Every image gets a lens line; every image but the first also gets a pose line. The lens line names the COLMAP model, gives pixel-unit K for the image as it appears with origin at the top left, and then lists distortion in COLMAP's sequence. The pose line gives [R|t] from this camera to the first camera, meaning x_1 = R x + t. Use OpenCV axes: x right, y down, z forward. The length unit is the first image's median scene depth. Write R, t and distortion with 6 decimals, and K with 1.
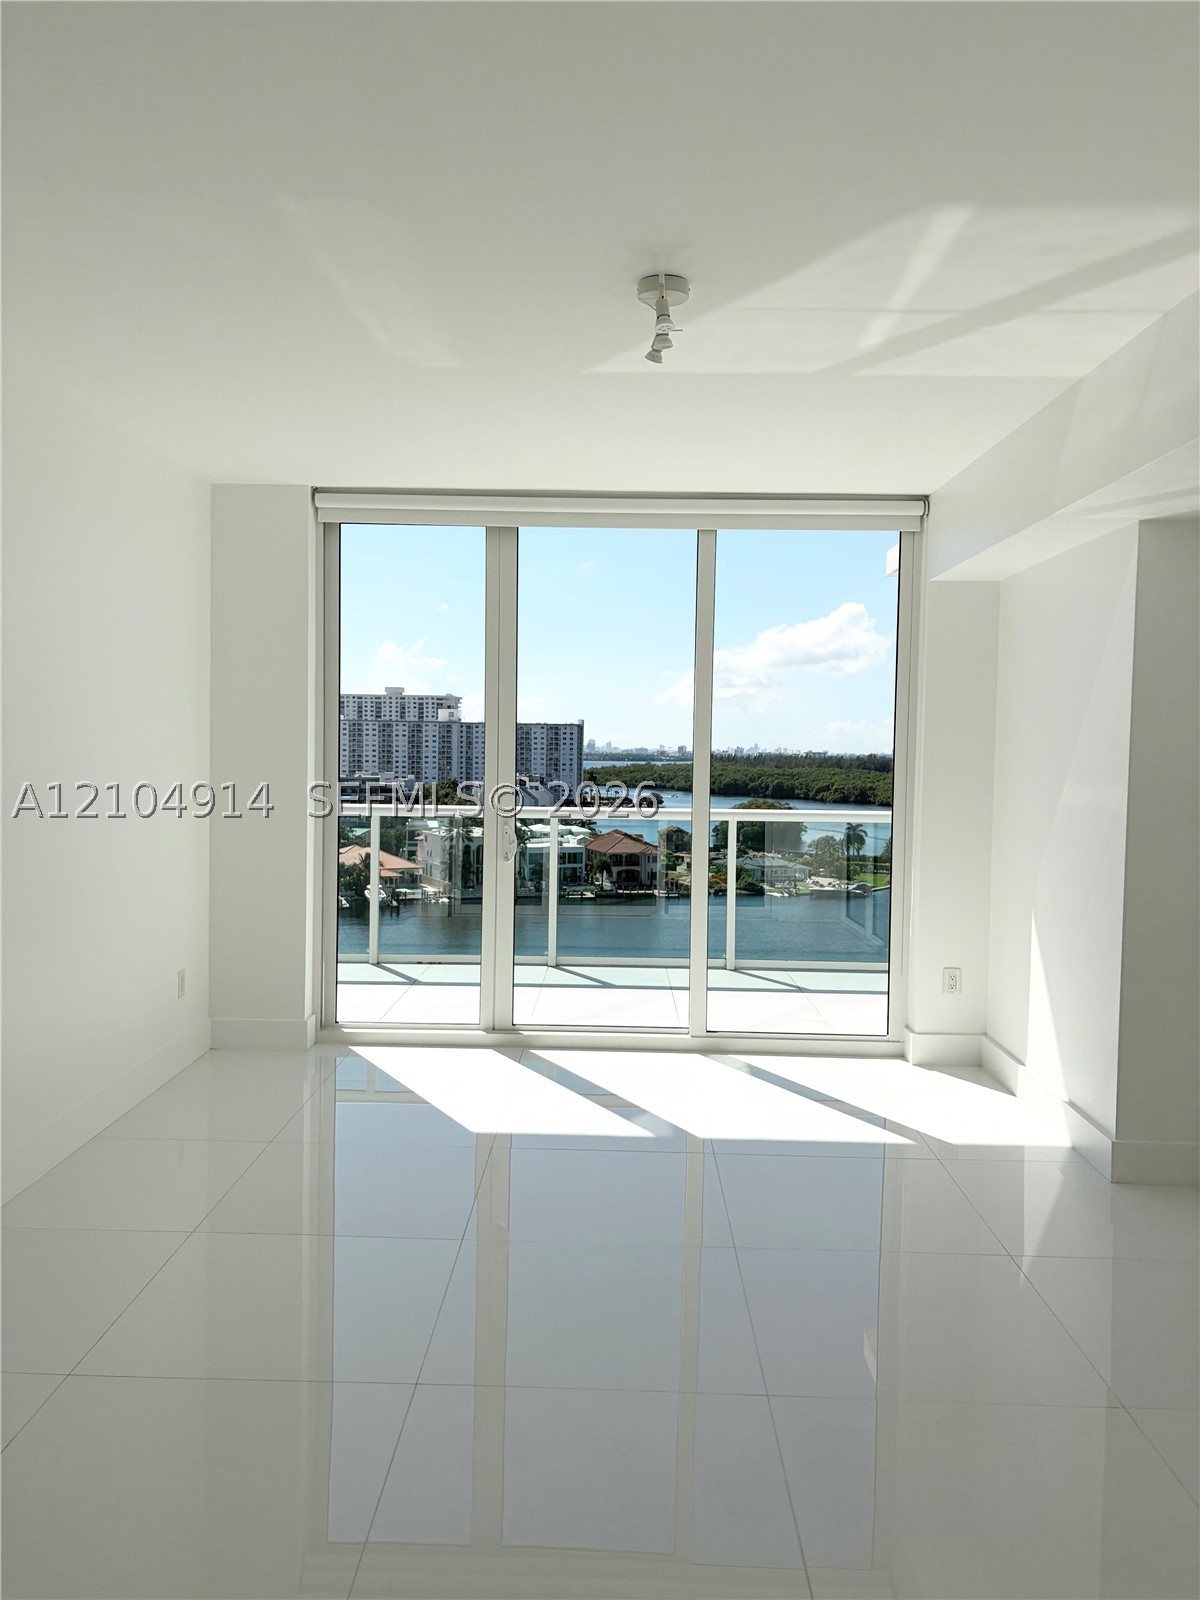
lens RADIAL K [[1202.6, 0, 600.0], [0, 1202.6, 800.0], [0, 0, 1]] dist [0.158035, -0.458141]
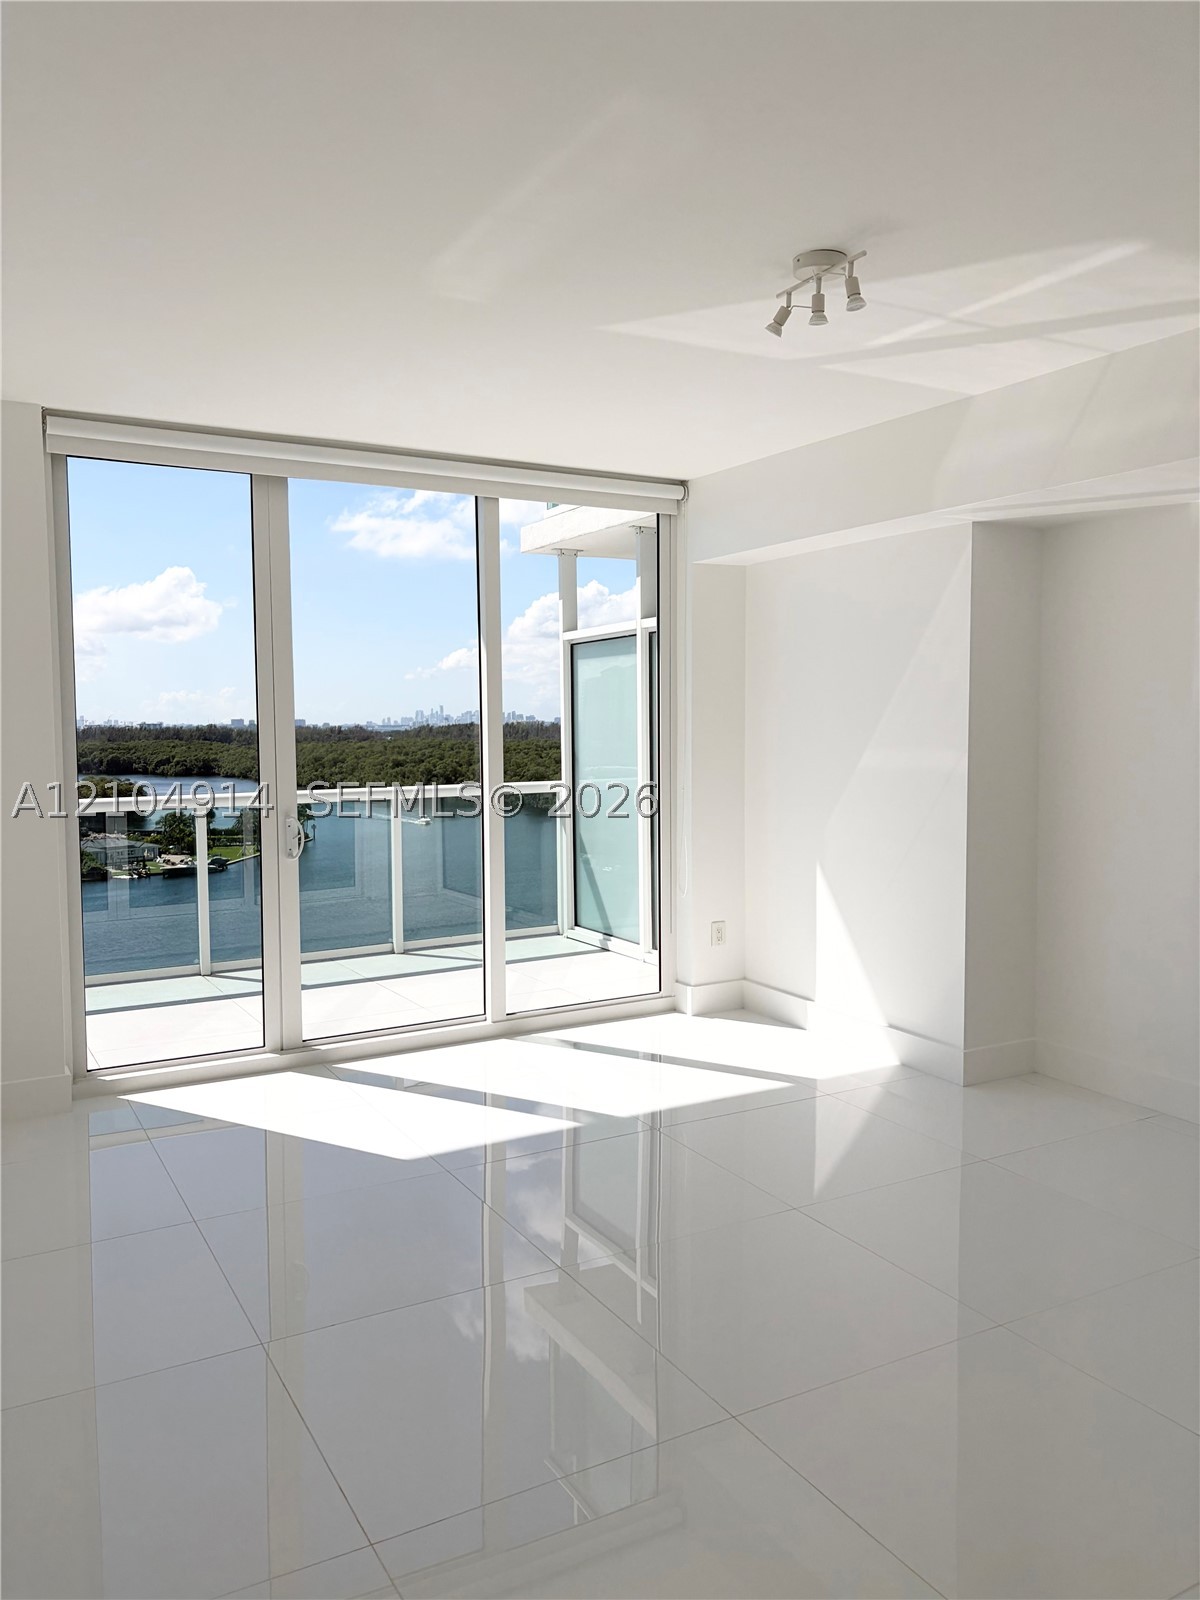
lens RADIAL K [[1202.6, 0, 600.0], [0, 1202.6, 800.0], [0, 0, 1]] dist [0.158035, -0.458141]
pose [[0.862657, -0.055555, 0.502729, -0.258627], [0.042797, 0.998402, 0.036894, -0.011611], [-0.503976, -0.010312, 0.863656, 0.094210]]
